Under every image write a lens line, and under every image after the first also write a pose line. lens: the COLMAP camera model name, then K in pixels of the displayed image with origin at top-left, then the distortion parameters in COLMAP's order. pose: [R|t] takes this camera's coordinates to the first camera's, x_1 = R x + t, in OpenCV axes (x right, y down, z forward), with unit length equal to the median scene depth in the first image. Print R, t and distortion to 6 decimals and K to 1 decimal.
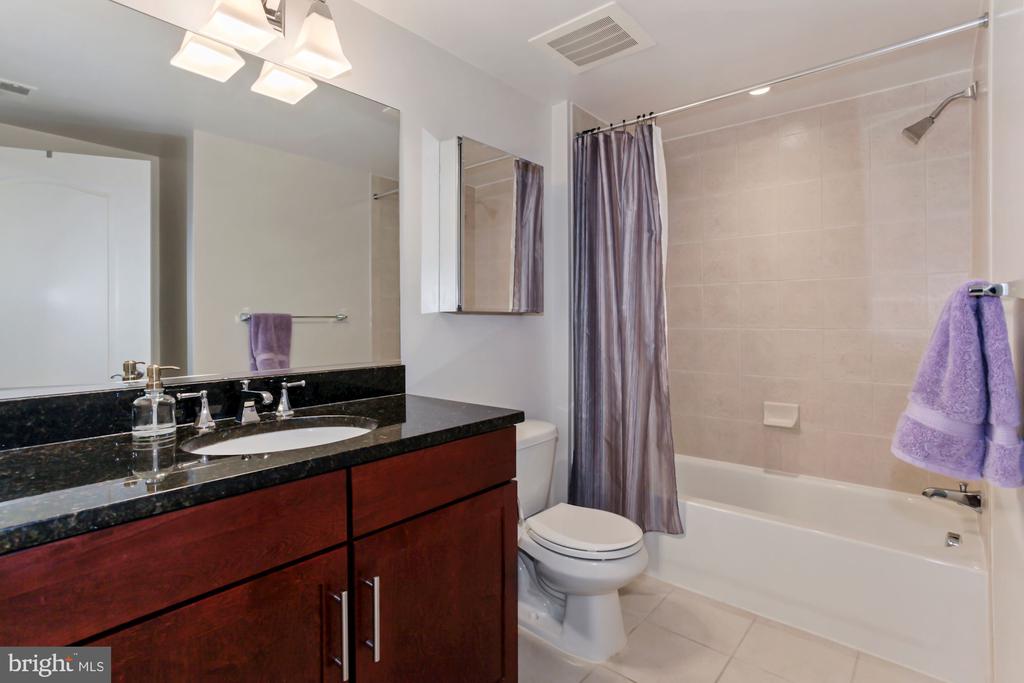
lens RADIAL K [[498.5, 0, 511.7], [0, 498.5, 330.0], [0, 0, 1]] dist [-0.048427, 0.029853]
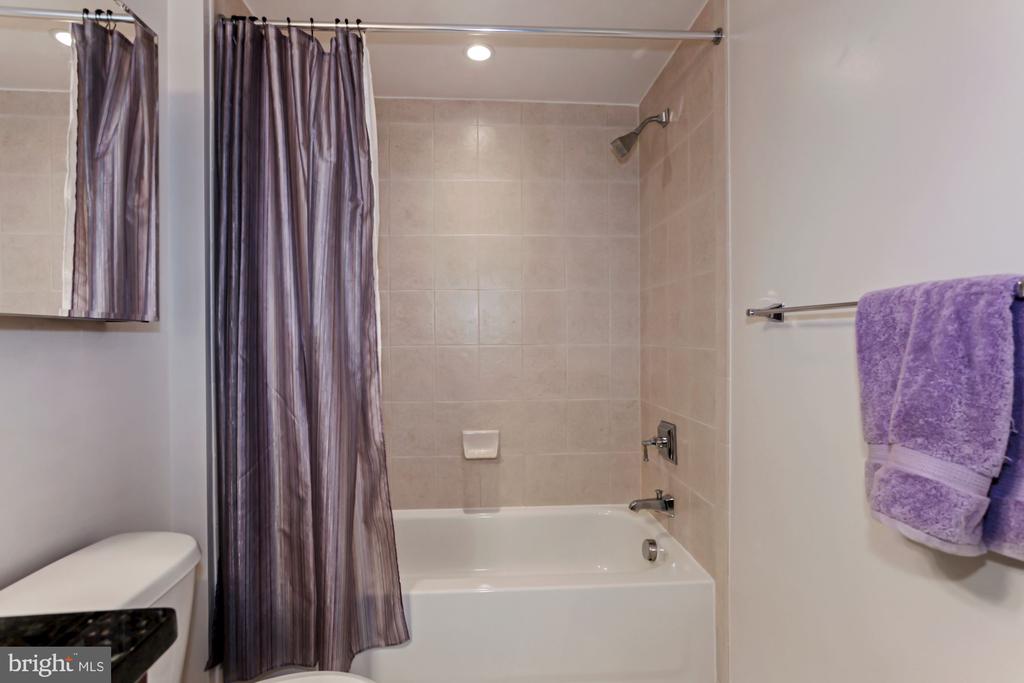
lens RADIAL K [[475.5, 0, 515.6], [0, 475.5, 343.9], [0, 0, 1]] dist [-0.044715, 0.030971]
pose [[0.723035, -0.005728, 0.690788, -0.000538], [0.025154, 0.999521, -0.018041, 0.008208], [-0.690354, 0.030421, 0.722832, 0.384416]]
